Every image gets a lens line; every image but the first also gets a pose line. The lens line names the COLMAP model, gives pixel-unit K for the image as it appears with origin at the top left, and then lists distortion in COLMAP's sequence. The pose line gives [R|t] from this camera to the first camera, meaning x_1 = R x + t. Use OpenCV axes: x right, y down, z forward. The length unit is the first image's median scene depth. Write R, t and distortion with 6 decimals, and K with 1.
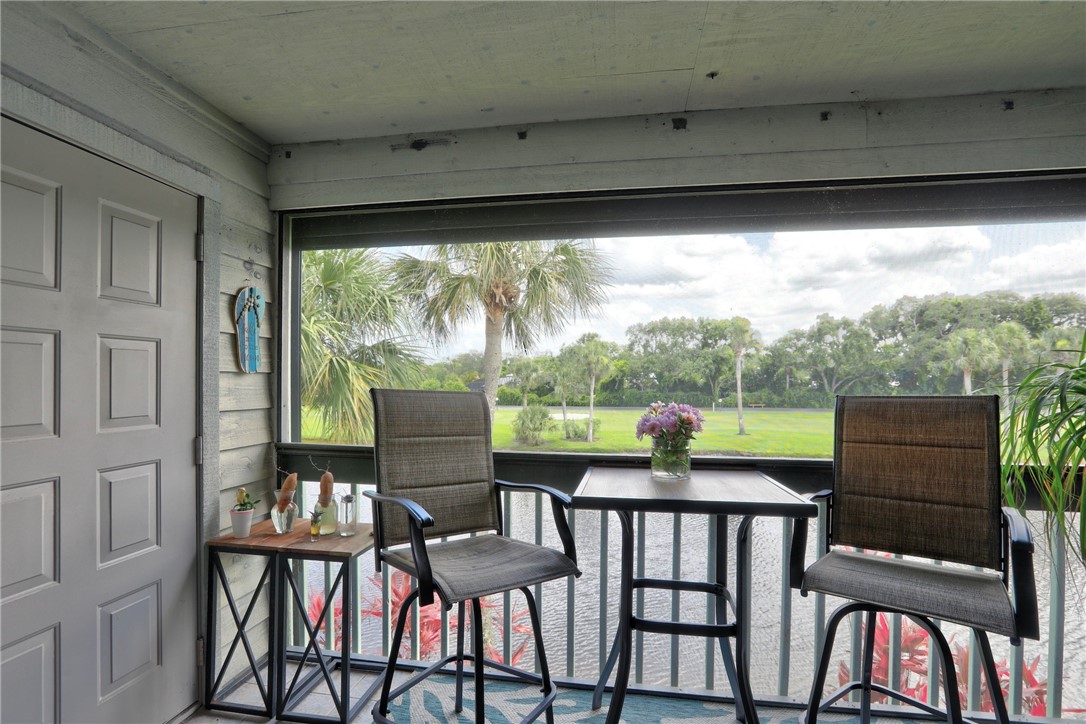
lens RADIAL K [[521.9, 0, 547.2], [0, 521.9, 375.4], [0, 0, 1]] dist [-0.050459, 0.018933]
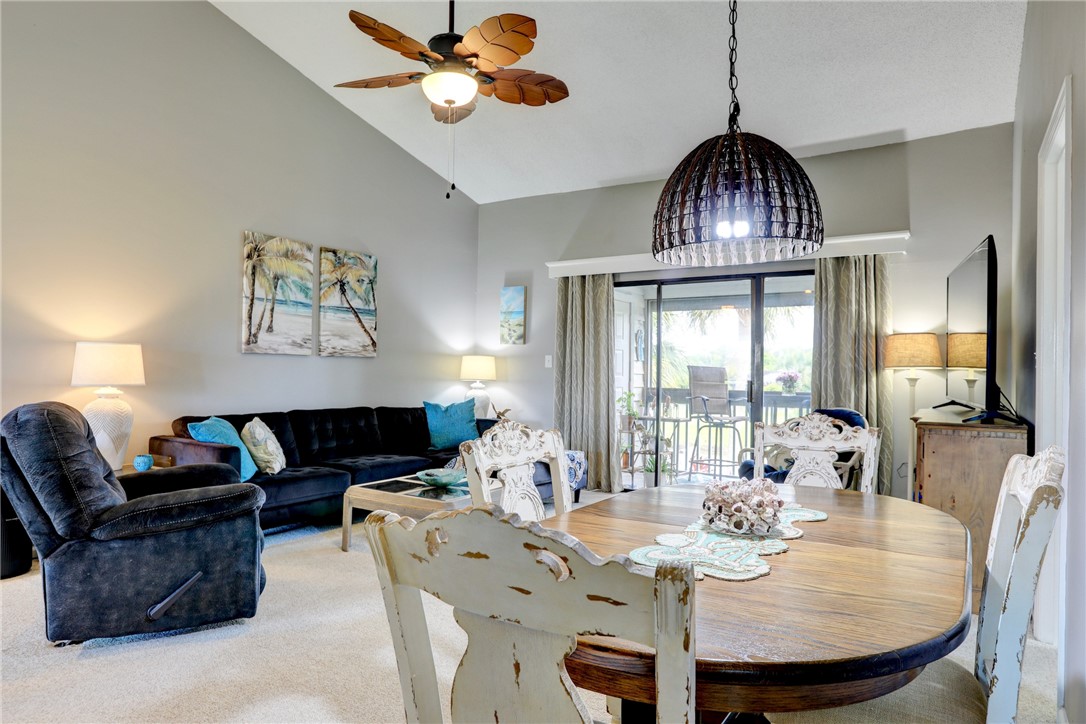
lens RADIAL K [[668.7, 0, 543.0], [0, 668.7, 362.0], [0, 0, 1]] dist [-0.073901, 0.053427]
pose [[0.910781, 0.006802, -0.412834, 0.458892], [-0.011637, 0.999890, -0.009201, 0.043847], [0.412726, 0.013184, 0.910760, -2.643814]]
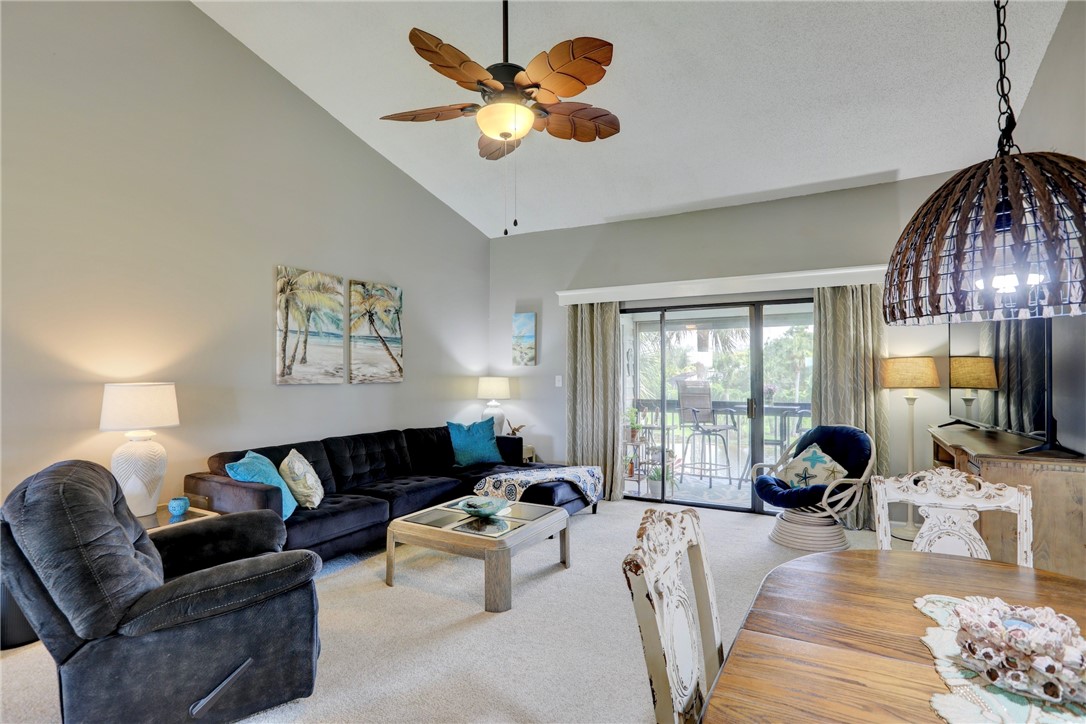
lens RADIAL K [[546.0, 0, 547.9], [0, 546.0, 361.0], [0, 0, 1]] dist [-0.049626, 0.023654]
pose [[0.934906, -0.011960, -0.354693, 0.142503], [0.006256, 0.999832, -0.017222, -0.042218], [0.354839, 0.013882, 0.934824, -2.440602]]
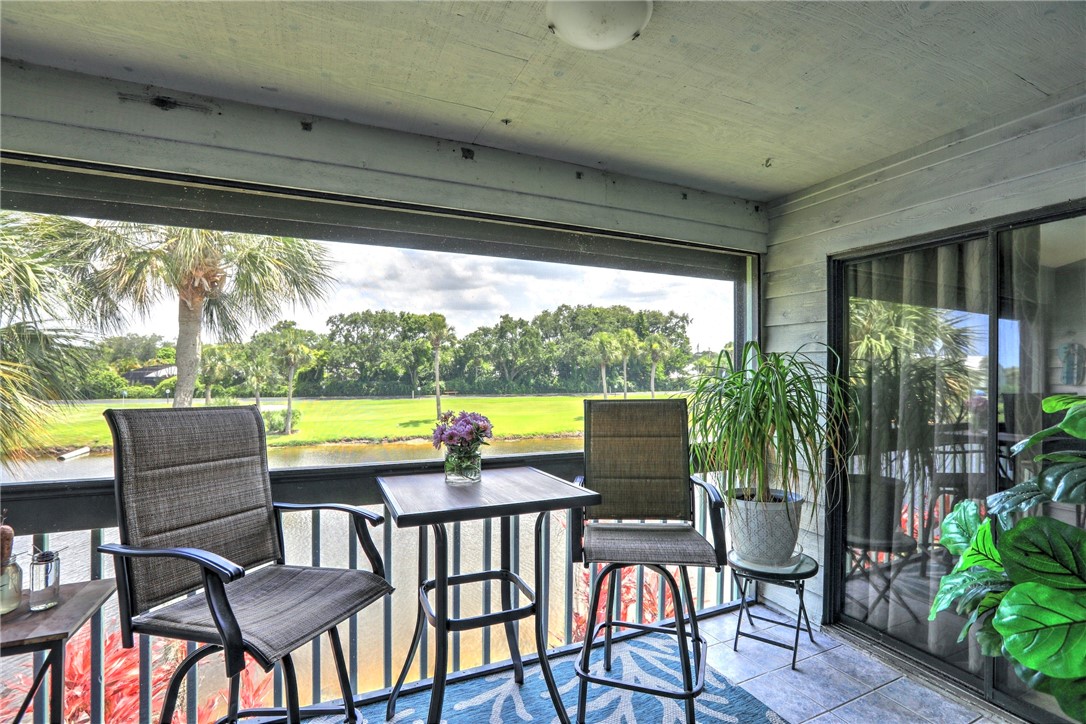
lens RADIAL K [[489.2, 0, 543.0], [0, 489.2, 362.0], [0, 0, 1]] dist [-0.058436, 0.023860]
pose [[0.838230, 0.010915, 0.545208, -0.158738], [-0.007827, 0.999937, -0.007985, -0.038886], [-0.545261, 0.002426, 0.838263, 0.052157]]
